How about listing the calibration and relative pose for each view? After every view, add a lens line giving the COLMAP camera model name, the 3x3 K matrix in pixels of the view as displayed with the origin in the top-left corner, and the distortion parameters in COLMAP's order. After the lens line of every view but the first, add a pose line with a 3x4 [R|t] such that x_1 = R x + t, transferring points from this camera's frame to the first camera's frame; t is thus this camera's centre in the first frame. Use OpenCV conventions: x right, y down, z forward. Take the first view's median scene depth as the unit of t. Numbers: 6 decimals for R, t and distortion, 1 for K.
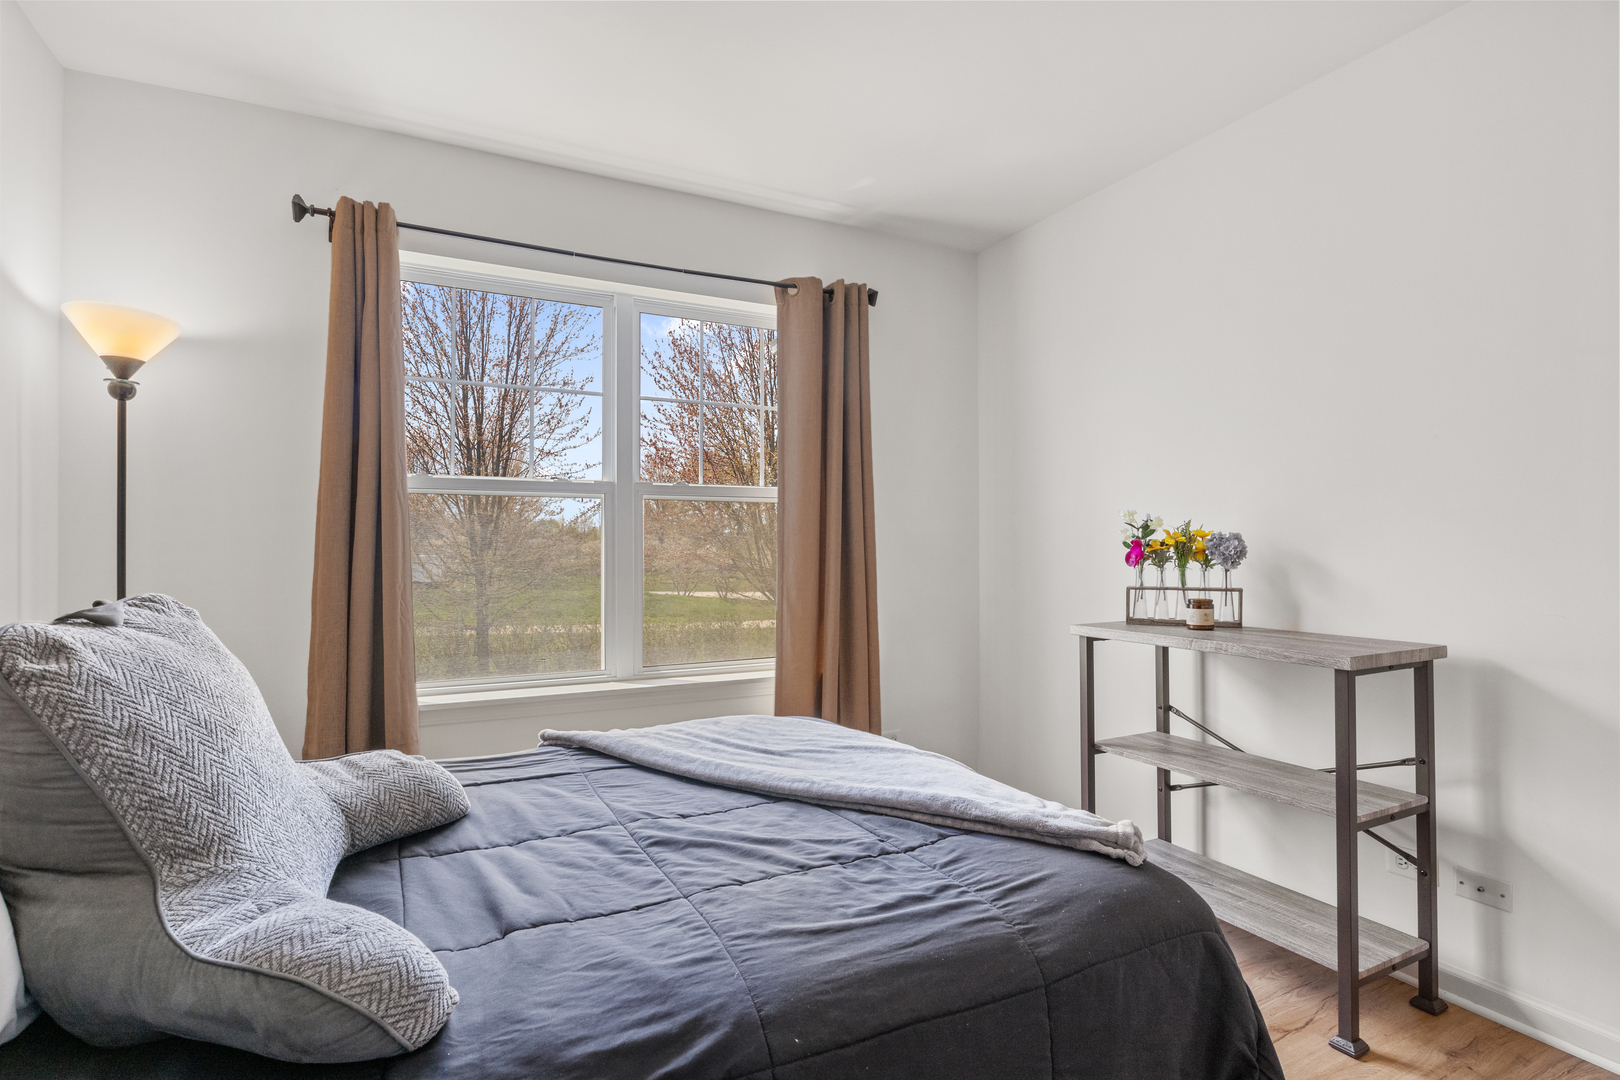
lens RADIAL K [[817.9, 0, 806.9], [0, 817.9, 534.0], [0, 0, 1]] dist [-0.004225, 0.000103]
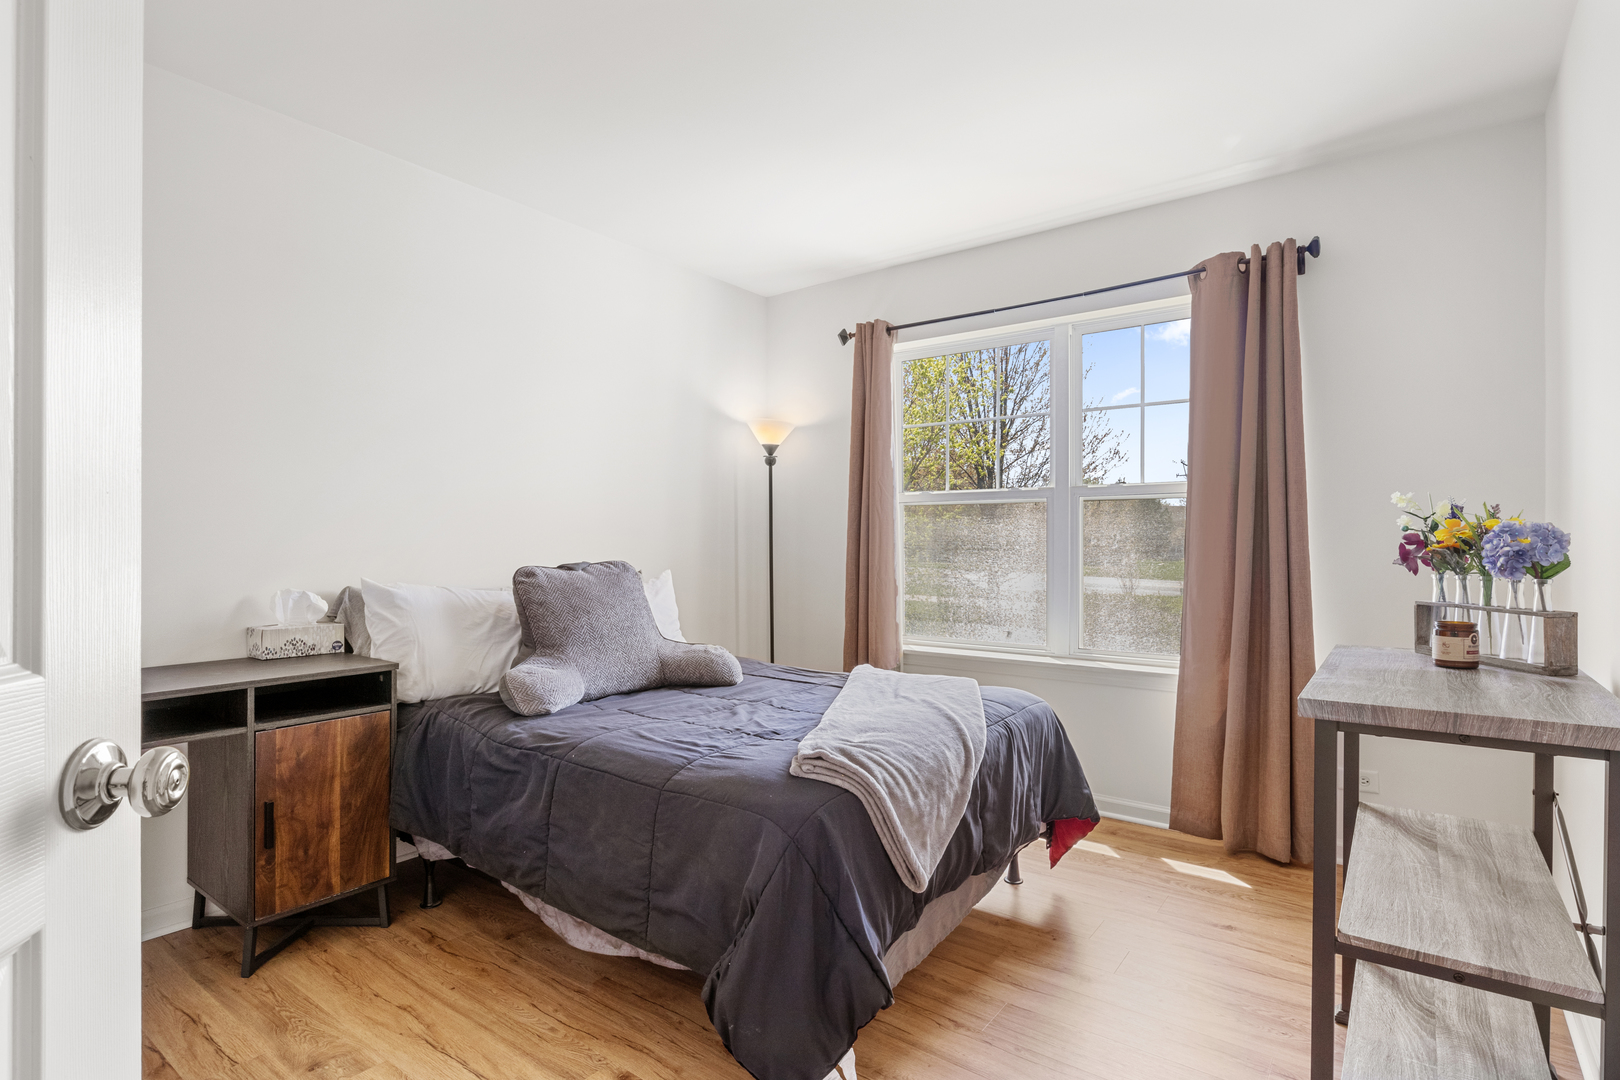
lens RADIAL K [[817.9, 0, 807.2], [0, 817.9, 543.6], [0, 0, 1]] dist [-0.004225, 0.000103]
pose [[0.424038, 0.003497, -0.905637, 0.825995], [0.011381, 0.999893, 0.009190, 0.002566], [0.905573, -0.014204, 0.423953, 0.221216]]
